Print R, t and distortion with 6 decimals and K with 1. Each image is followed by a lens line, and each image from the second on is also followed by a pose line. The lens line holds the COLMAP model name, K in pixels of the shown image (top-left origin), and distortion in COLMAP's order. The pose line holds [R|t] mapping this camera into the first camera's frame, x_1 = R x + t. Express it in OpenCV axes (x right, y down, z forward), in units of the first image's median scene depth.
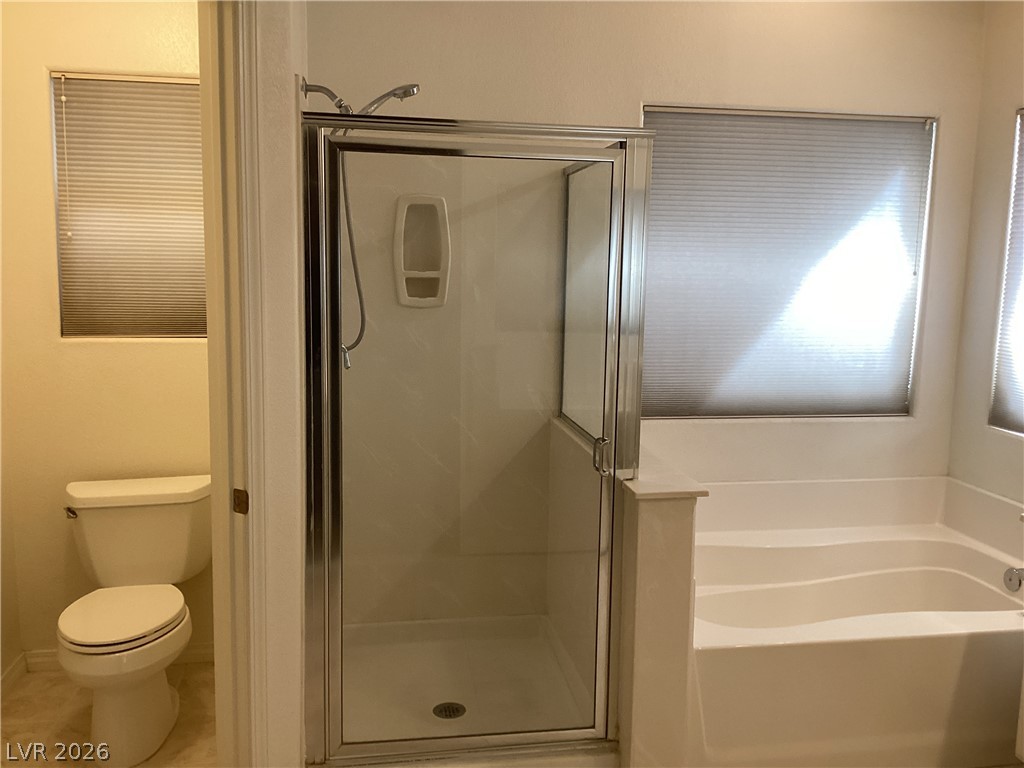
lens RADIAL K [[914.5, 0, 529.0], [0, 914.5, 386.7], [0, 0, 1]] dist [0.094197, -0.151747]
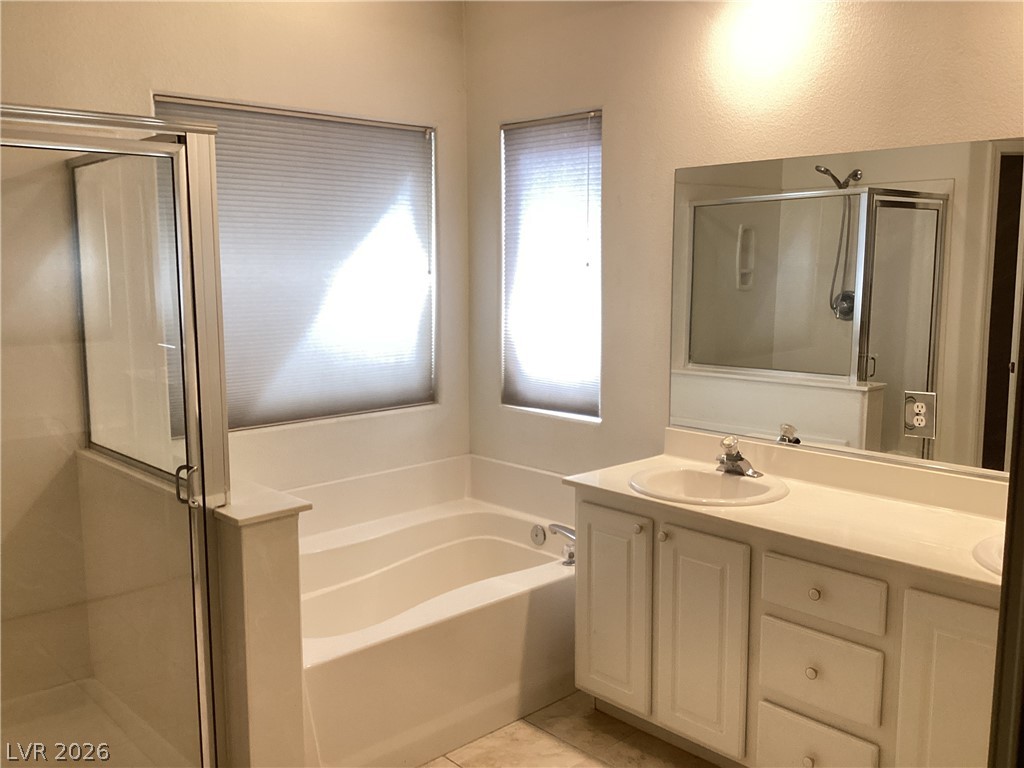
lens RADIAL K [[914.5, 0, 511.2], [0, 914.5, 387.3], [0, 0, 1]] dist [0.094197, -0.151747]
pose [[0.839830, -0.096434, 0.534216, -0.092584], [0.093918, 0.995066, 0.031977, -0.013847], [-0.534664, 0.023317, 0.844743, 0.047590]]
